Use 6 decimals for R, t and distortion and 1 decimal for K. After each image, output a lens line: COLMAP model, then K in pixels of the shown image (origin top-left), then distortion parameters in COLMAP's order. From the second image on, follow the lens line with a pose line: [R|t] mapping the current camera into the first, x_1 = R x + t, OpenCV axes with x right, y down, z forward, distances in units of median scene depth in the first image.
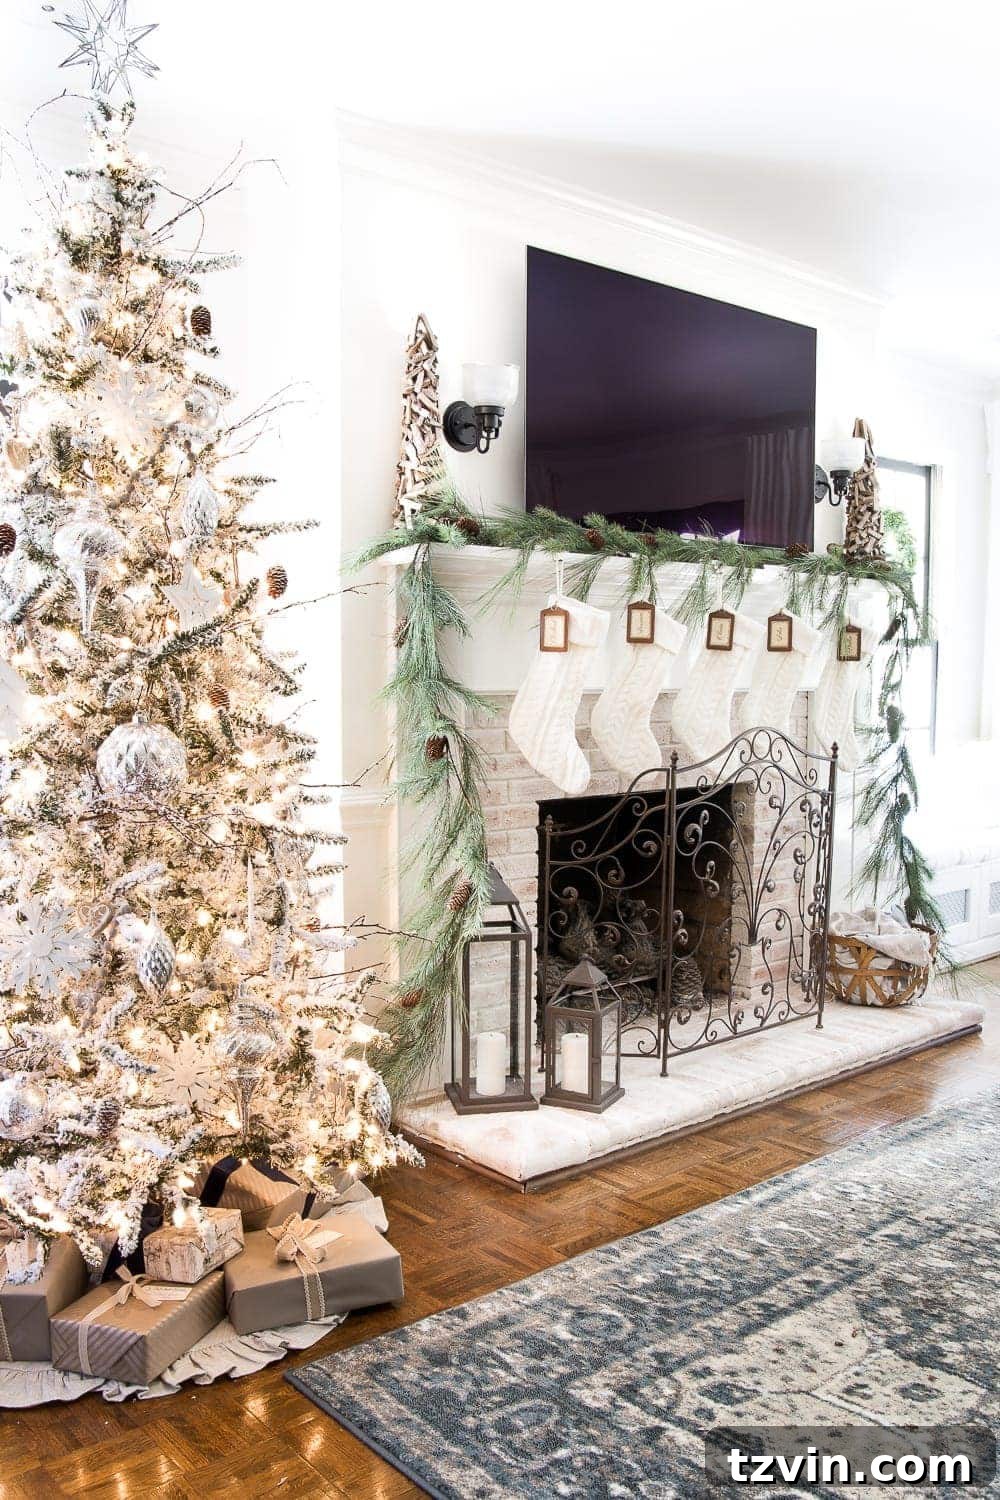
lens RADIAL K [[1308.0, 0, 474.4], [0, 1308.0, 784.2], [0, 0, 1]] dist [-0.123071, 0.118850]
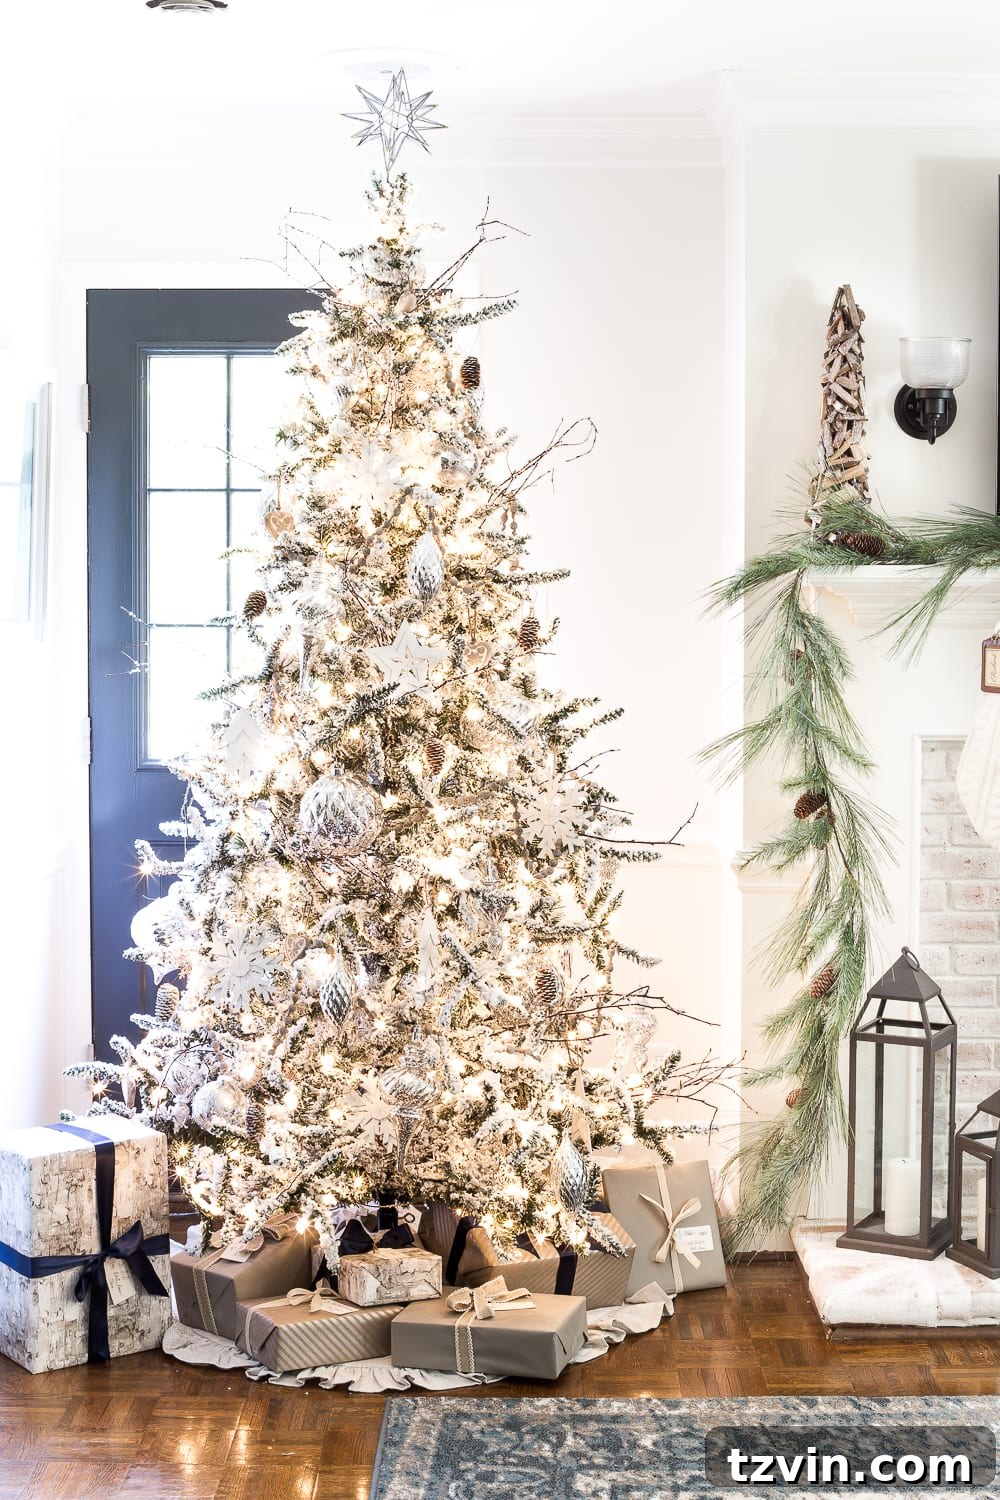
lens RADIAL K [[2280.0, 0, 500.0], [0, 2280.0, 750.0], [0, 0, 1]] dist [-0.091603, 0.000713]
pose [[0.754876, 0.049364, -0.654008, 0.615169], [-0.055460, 0.998396, 0.011345, -0.054596], [0.653519, 0.027707, 0.756403, -0.201221]]
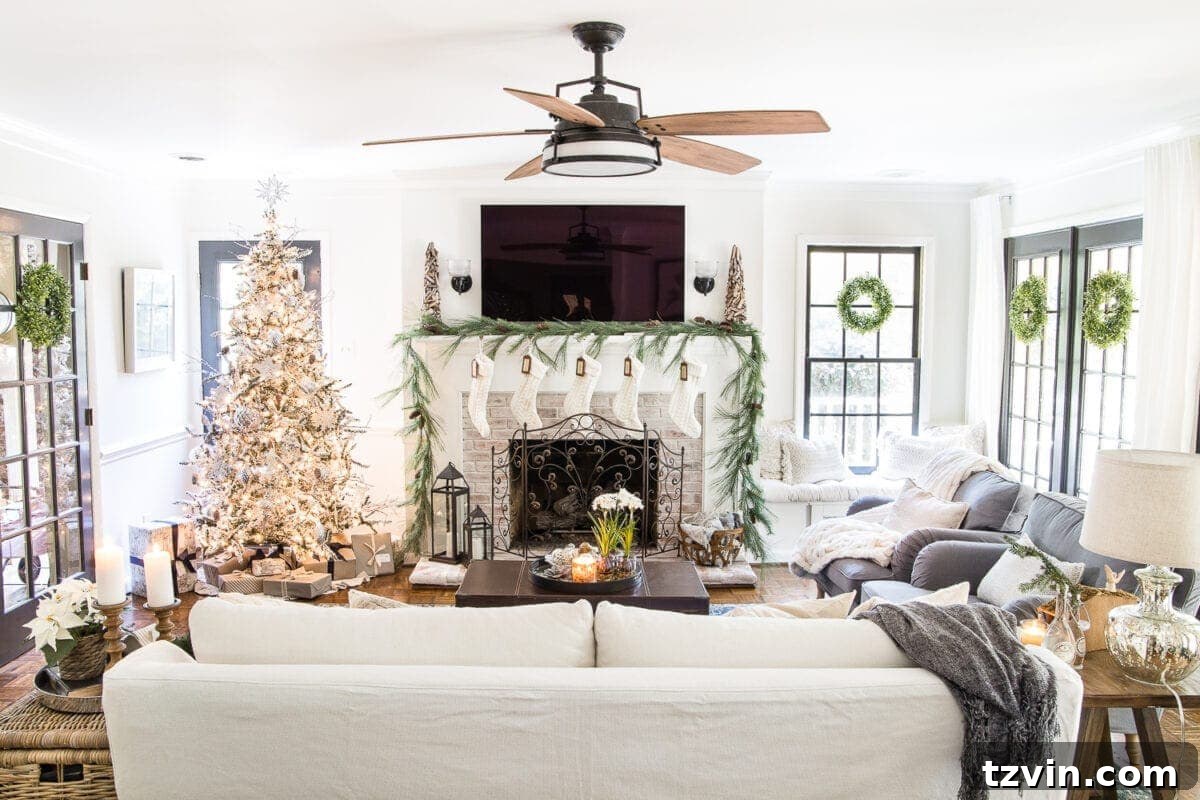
lens RADIAL K [[974.7, 0, 600.0], [0, 974.7, 400.0], [0, 0, 1]] dist [-0.126464, 0.125928]
pose [[0.776580, 0.058621, -0.627286, 1.163253], [-0.057413, 0.998104, 0.022197, -0.096709], [0.627398, 0.018777, 0.778473, -0.210511]]
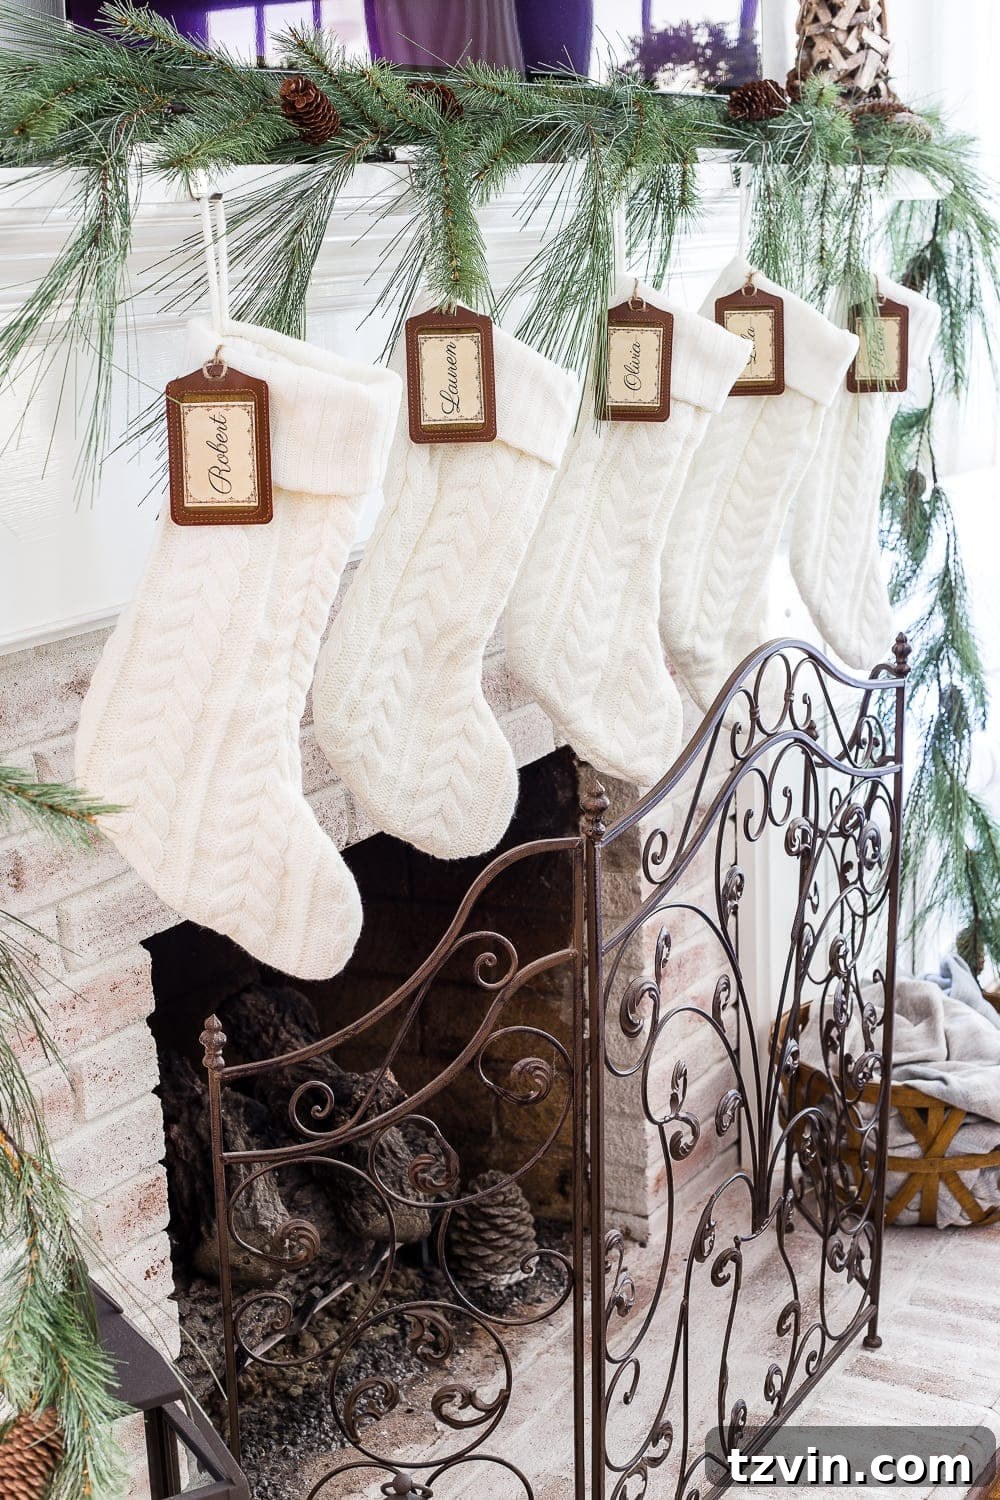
lens RADIAL K [[2211.1, 0, 454.0], [0, 2211.1, 755.1], [0, 0, 1]] dist [-0.133910, 0.084481]
pose [[0.946841, -0.113563, 0.300990, -0.035784], [0.068005, 0.985133, 0.157763, -0.105880], [-0.314431, -0.128908, 0.940487, 0.445398]]
